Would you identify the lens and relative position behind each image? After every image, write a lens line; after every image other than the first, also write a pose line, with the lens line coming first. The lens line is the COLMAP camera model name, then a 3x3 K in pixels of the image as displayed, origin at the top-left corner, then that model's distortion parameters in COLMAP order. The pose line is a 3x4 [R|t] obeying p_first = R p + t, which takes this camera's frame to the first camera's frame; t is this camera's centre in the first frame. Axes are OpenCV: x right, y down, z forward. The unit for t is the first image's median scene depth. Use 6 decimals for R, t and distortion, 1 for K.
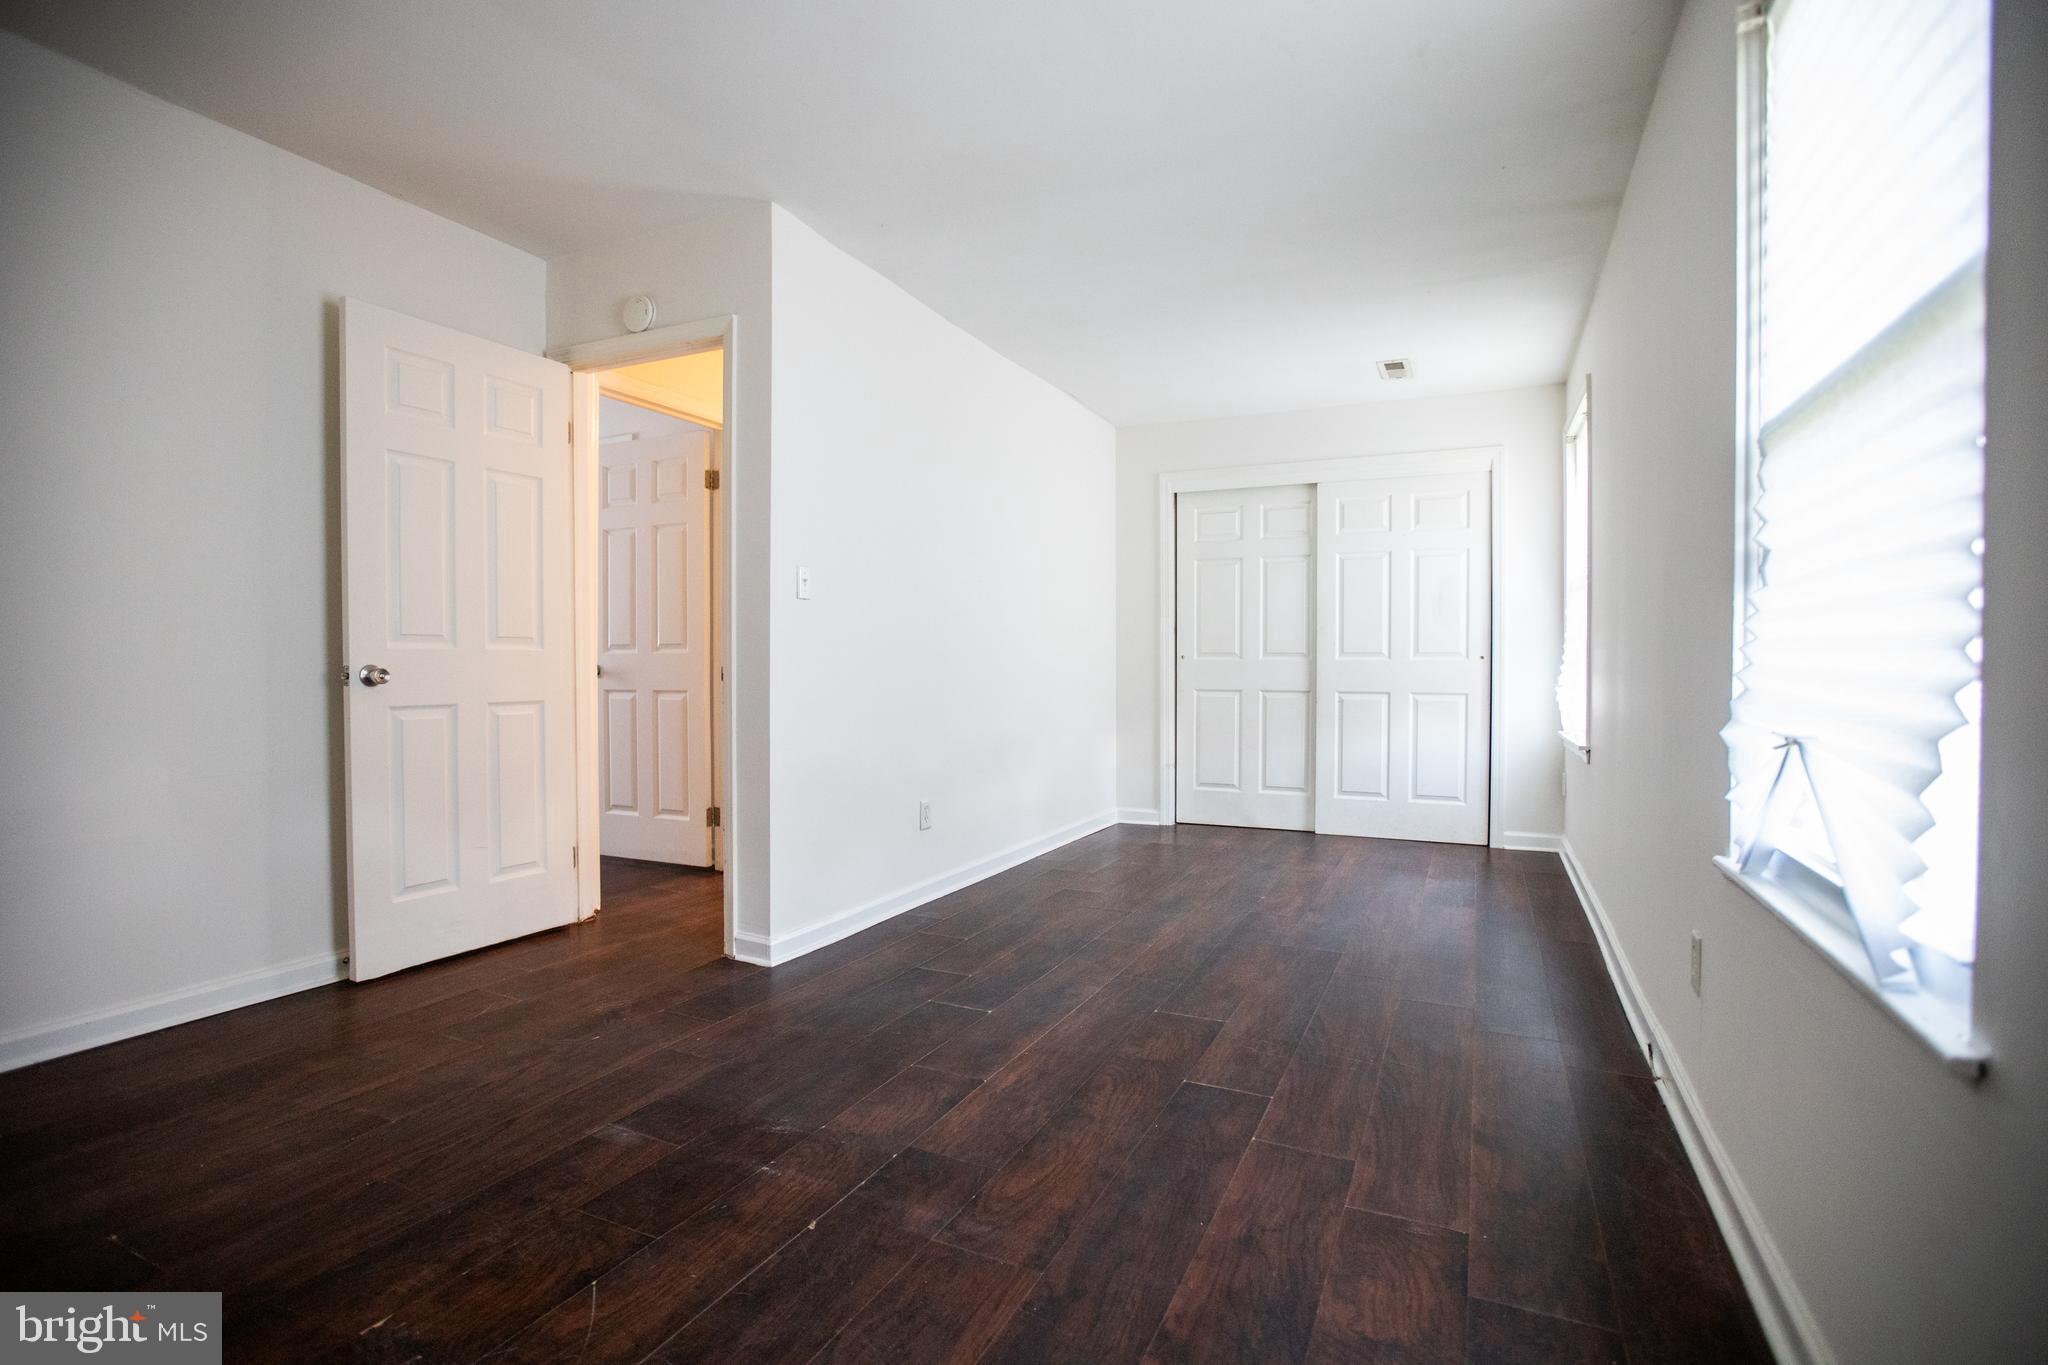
lens RADIAL K [[960.0, 0, 1024.0], [0, 960.0, 682.5], [0, 0, 1]] dist [-0.002201, 0.000155]
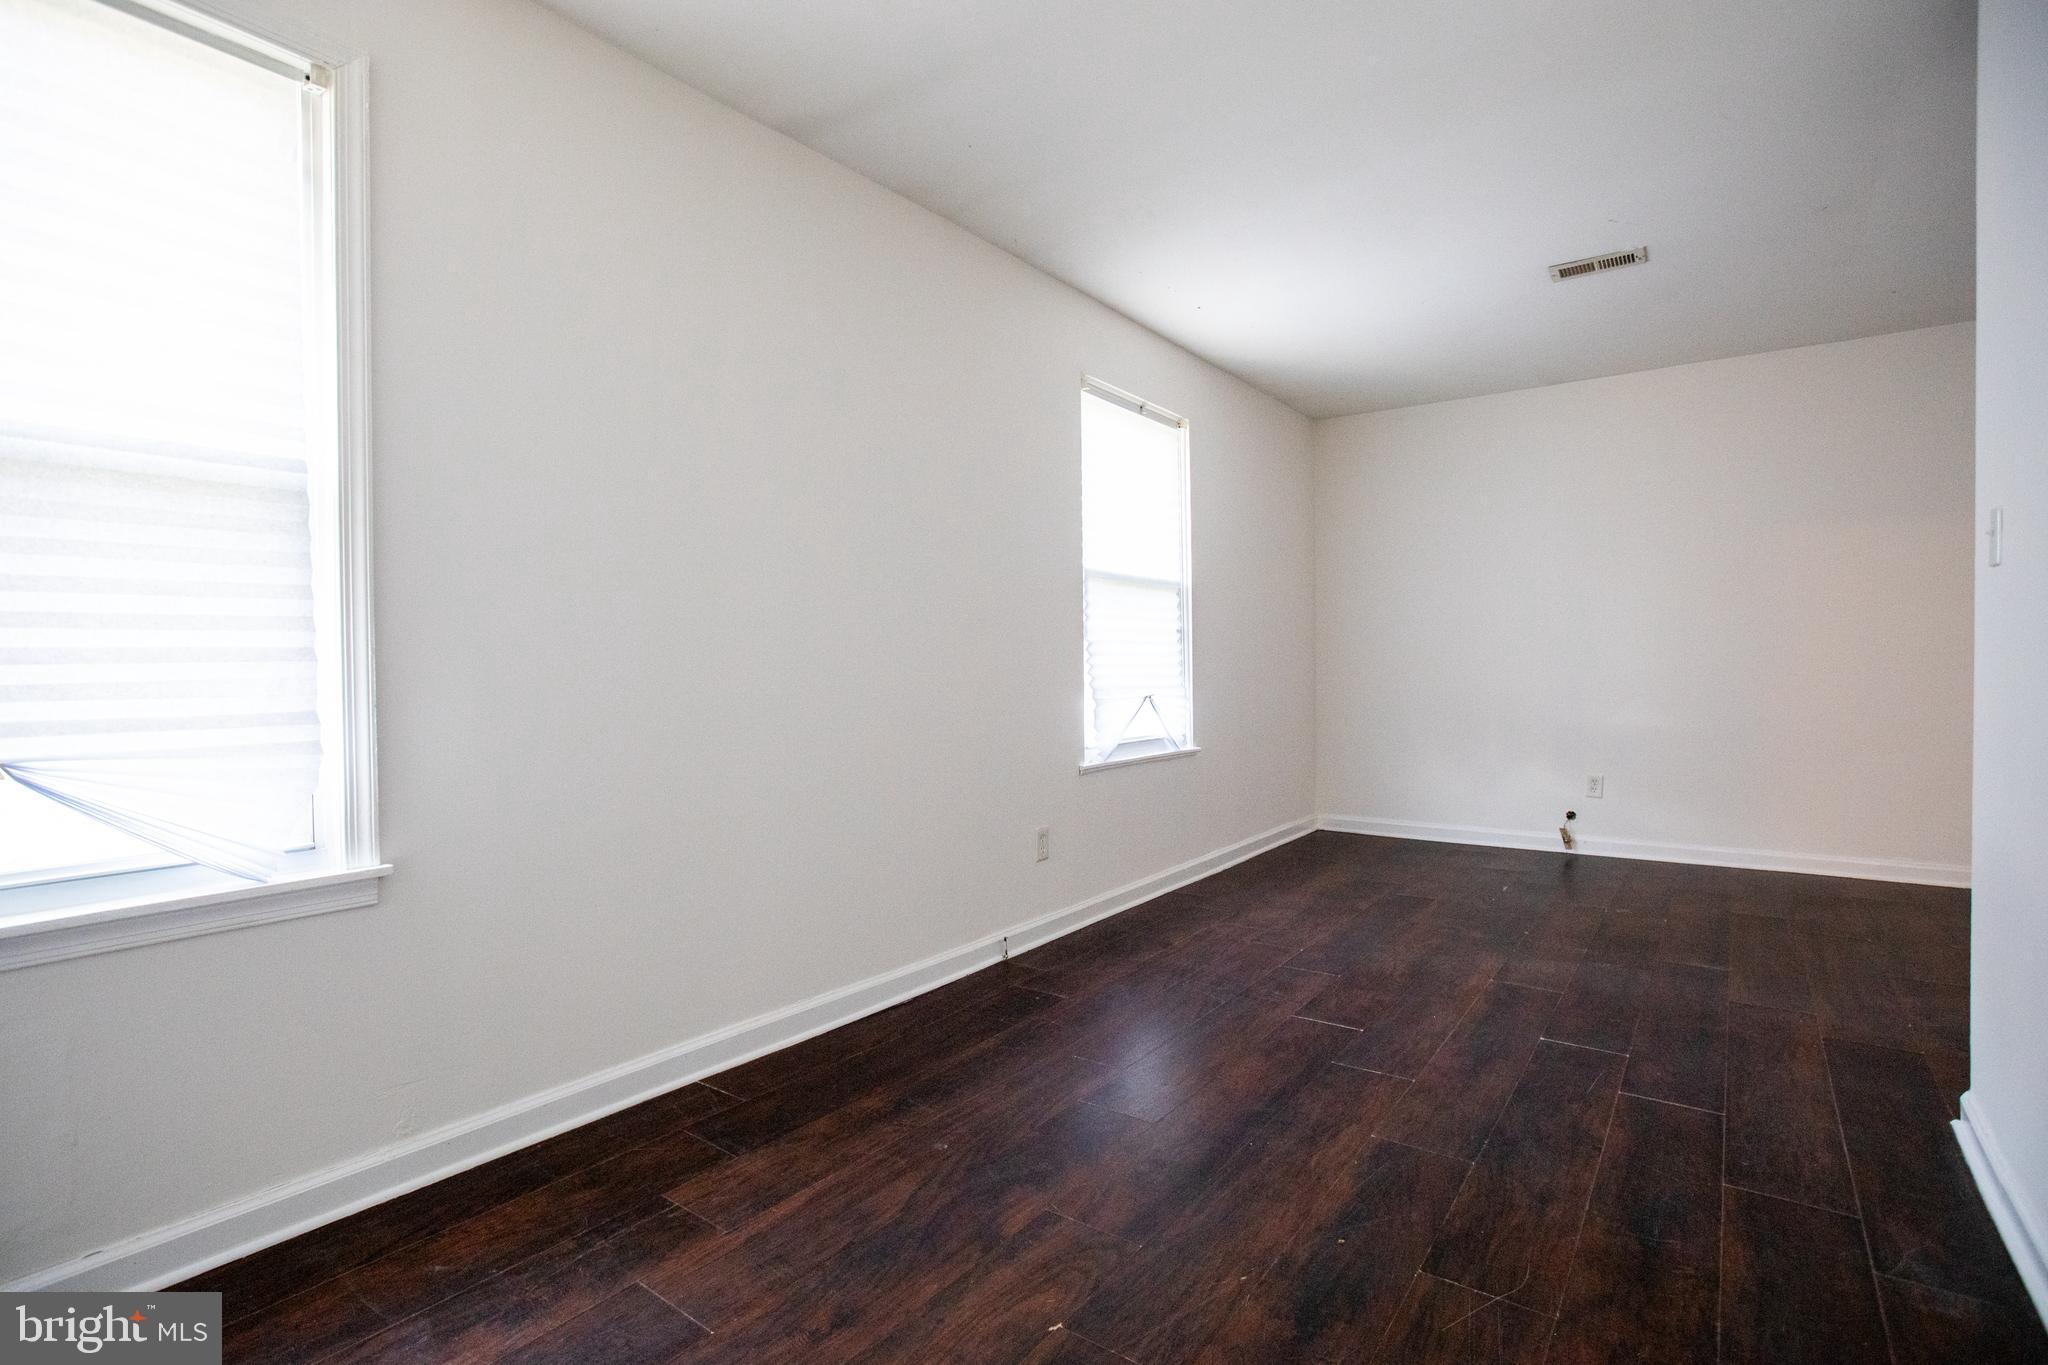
lens RADIAL K [[960.0, 0, 1024.0], [0, 960.0, 682.5], [0, 0, 1]] dist [-0.002201, 0.000155]
pose [[-0.980068, 0.004262, 0.198619, 0.299409], [0.011622, 0.999288, 0.035904, -0.060993], [-0.198324, 0.037497, -0.979419, 2.159560]]
